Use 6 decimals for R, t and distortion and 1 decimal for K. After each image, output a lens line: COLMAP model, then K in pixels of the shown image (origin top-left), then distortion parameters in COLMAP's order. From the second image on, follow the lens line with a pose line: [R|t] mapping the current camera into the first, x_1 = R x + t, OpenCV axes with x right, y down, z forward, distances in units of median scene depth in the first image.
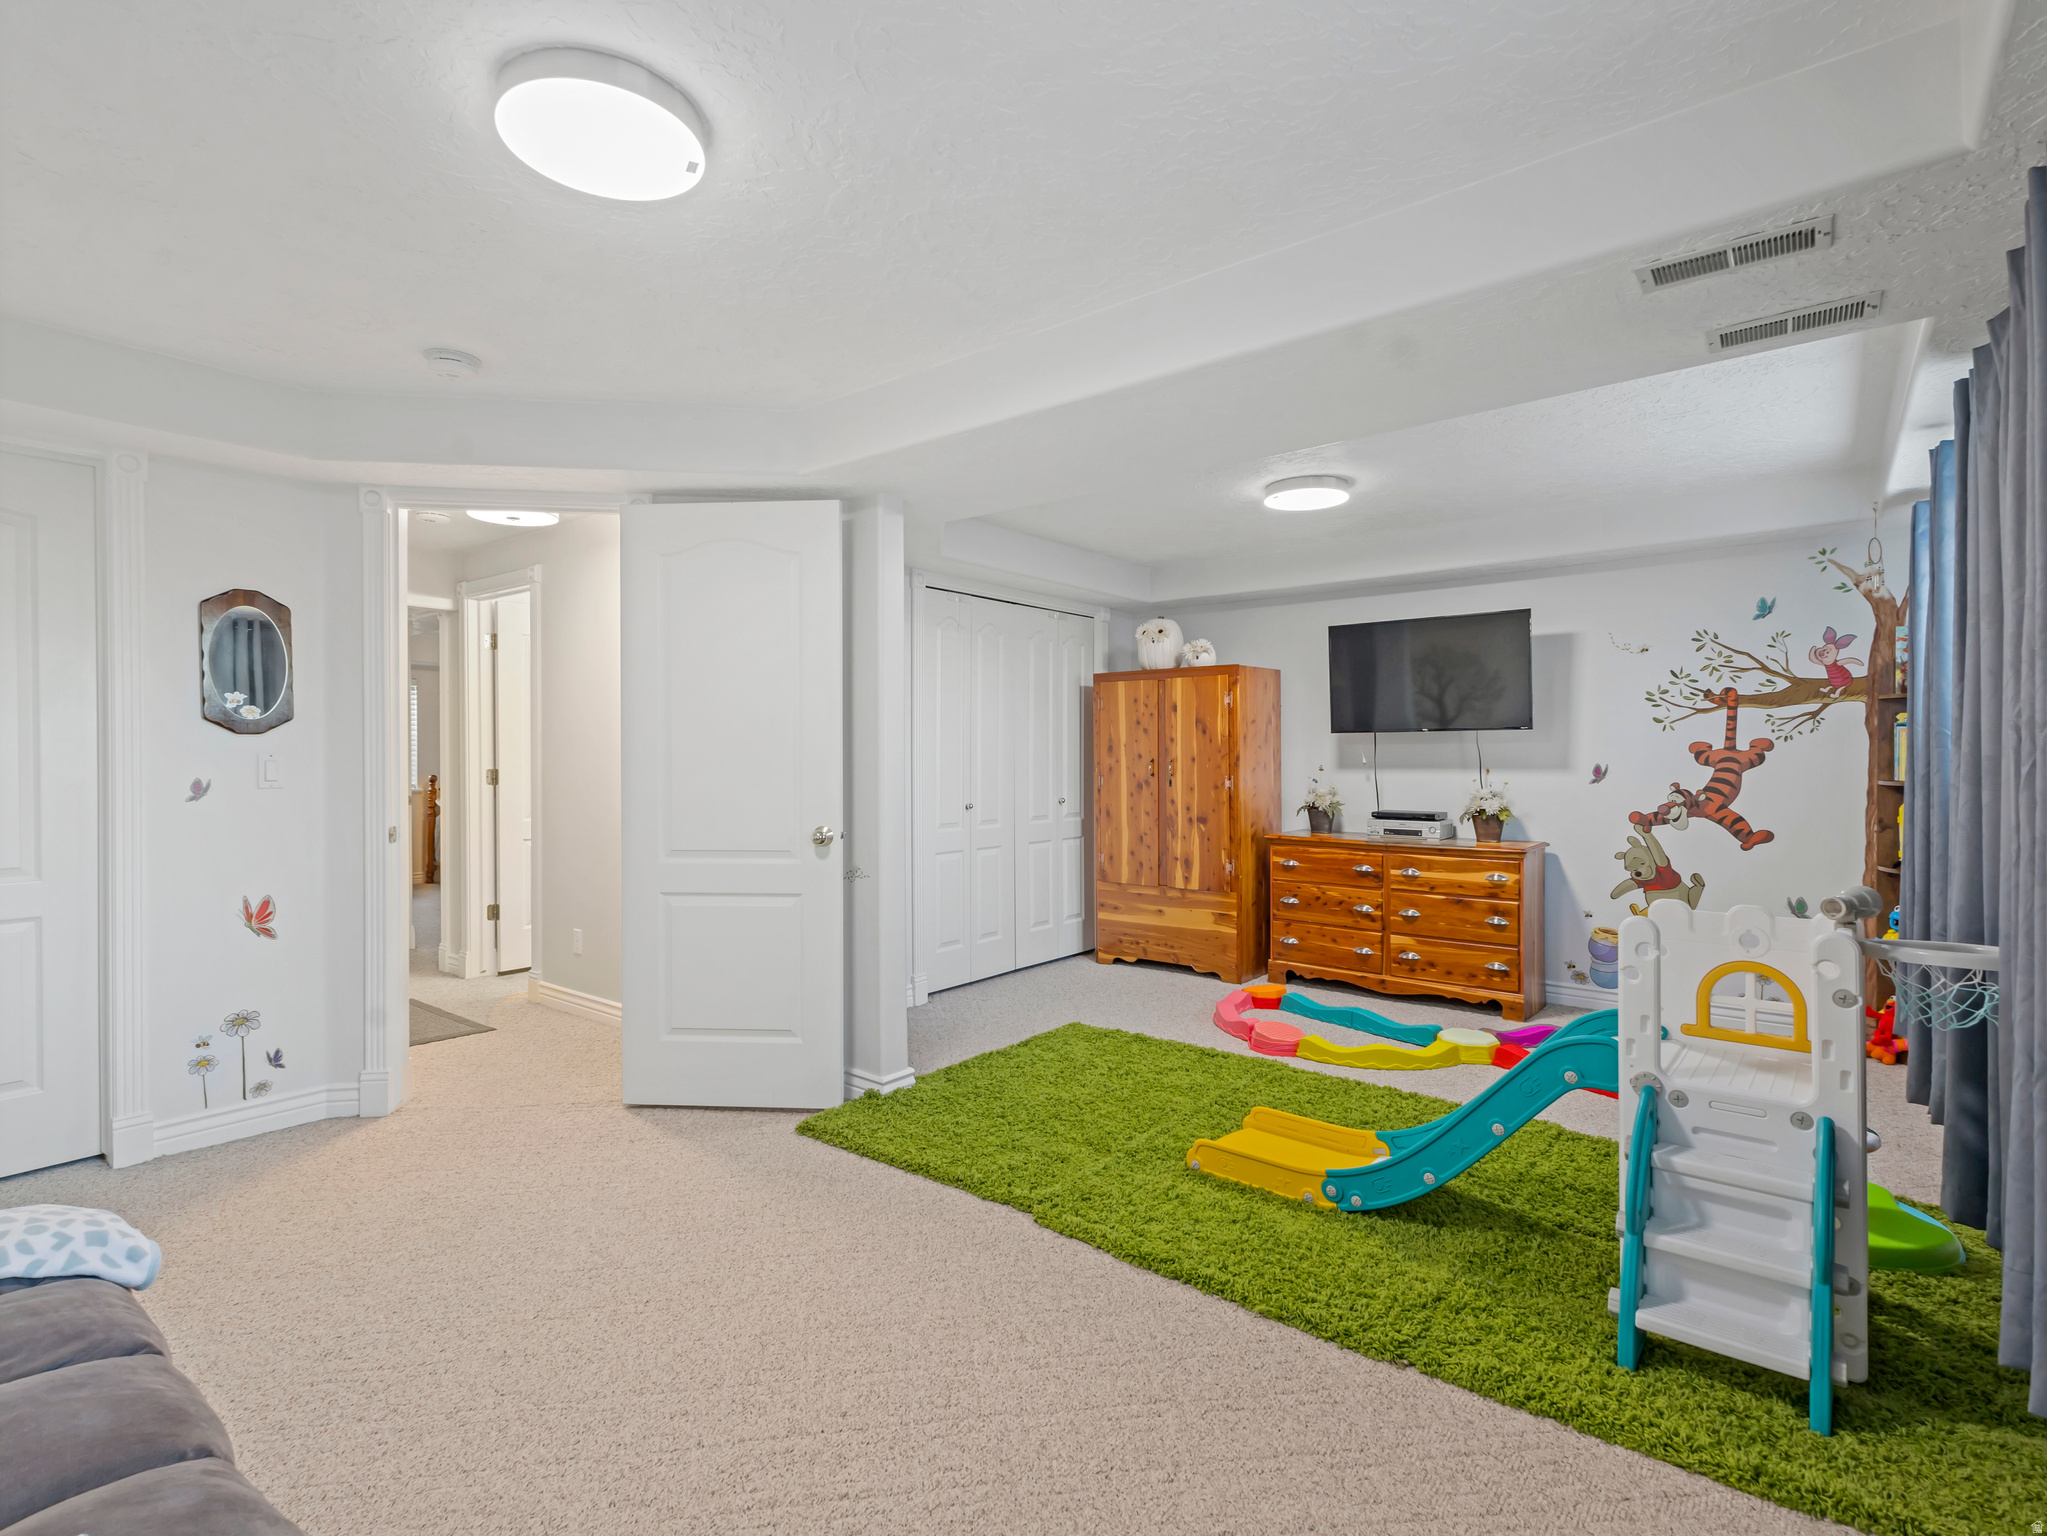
lens RADIAL K [[1003.2, 0, 1027.8], [0, 1003.2, 756.7], [0, 0, 1]] dist [0.010808, -0.001257]
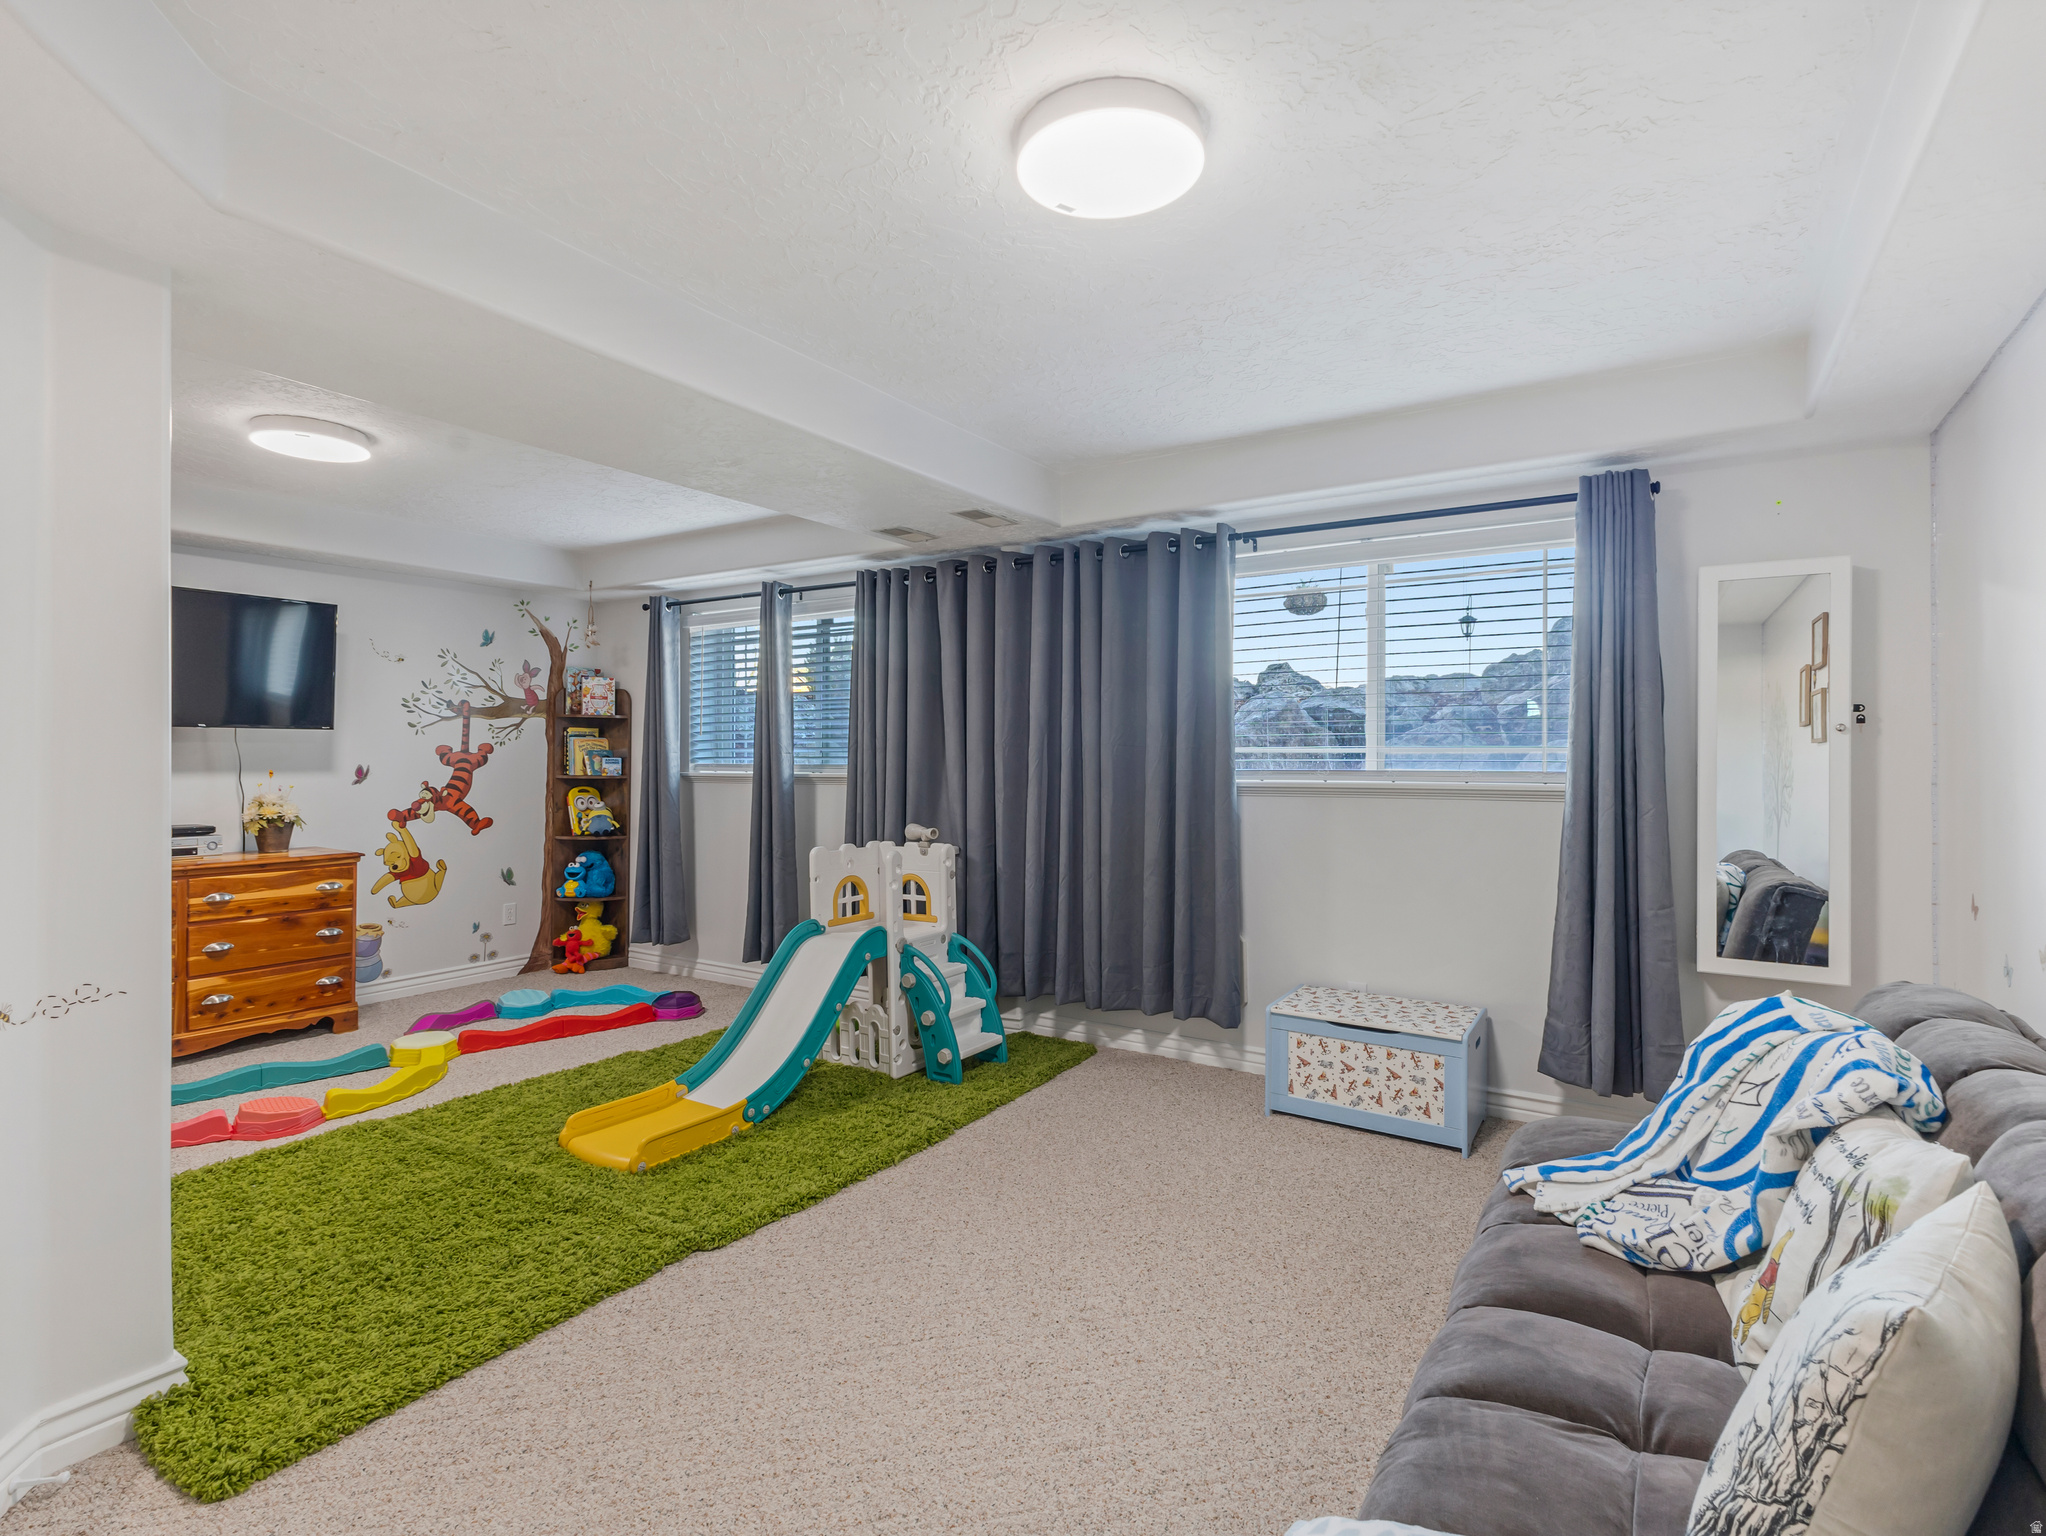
lens RADIAL K [[1002.8, 0, 1026.8], [0, 1002.8, 770.2], [0, 0, 1]] dist [0.010808, -0.001257]
pose [[-0.115676, -0.010546, 0.993231, -0.560133], [-0.003526, 0.999942, 0.010207, -0.000172], [-0.993281, -0.002321, -0.115707, 0.475887]]
